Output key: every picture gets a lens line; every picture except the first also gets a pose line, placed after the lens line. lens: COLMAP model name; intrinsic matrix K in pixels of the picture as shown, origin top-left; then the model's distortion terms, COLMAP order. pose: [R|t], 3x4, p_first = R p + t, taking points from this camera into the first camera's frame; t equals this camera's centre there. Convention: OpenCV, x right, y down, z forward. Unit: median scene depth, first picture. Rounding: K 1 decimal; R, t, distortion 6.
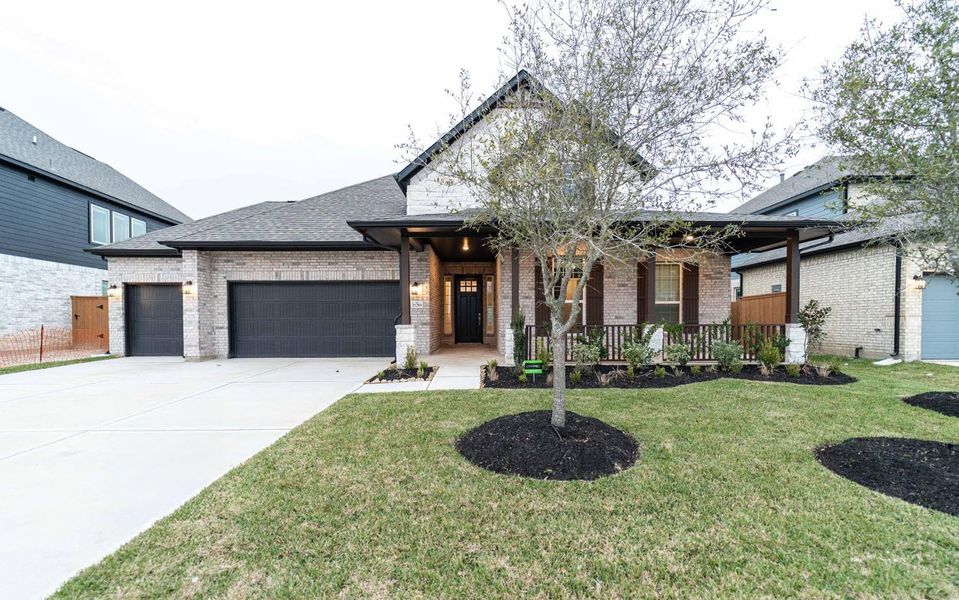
lens RADIAL K [[385.9, 0, 481.4], [0, 385.9, 301.4], [0, 0, 1]] dist [-0.002380, -0.000851]
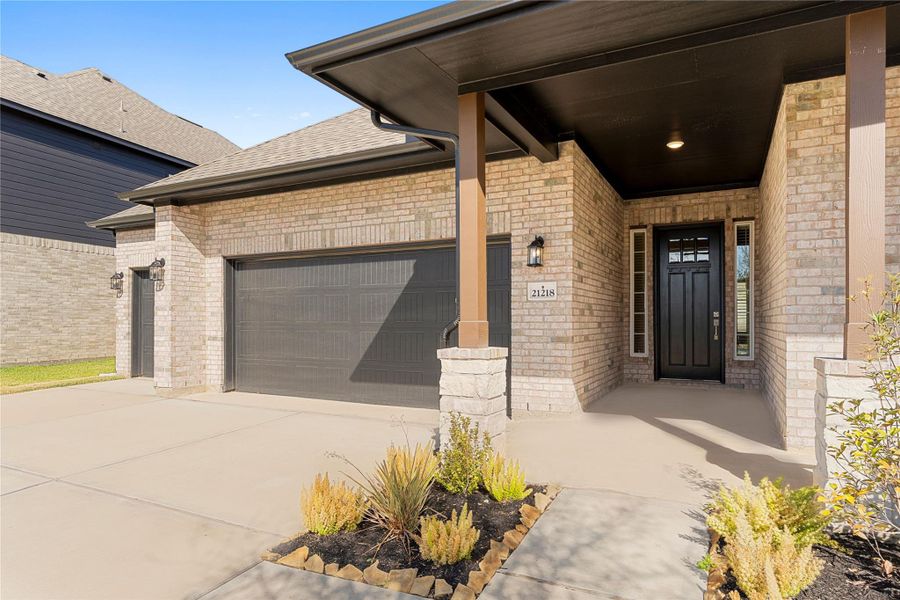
lens RADIAL K [[534.5, 0, 452.0], [0, 534.5, 314.5], [0, 0, 1]] dist [0.001188, 0.000029]
pose [[0.889677, -0.000024, -0.456591, 0.005841], [0.018198, 0.999207, 0.035407, 0.010657], [0.456228, -0.039810, 0.888972, 0.446633]]
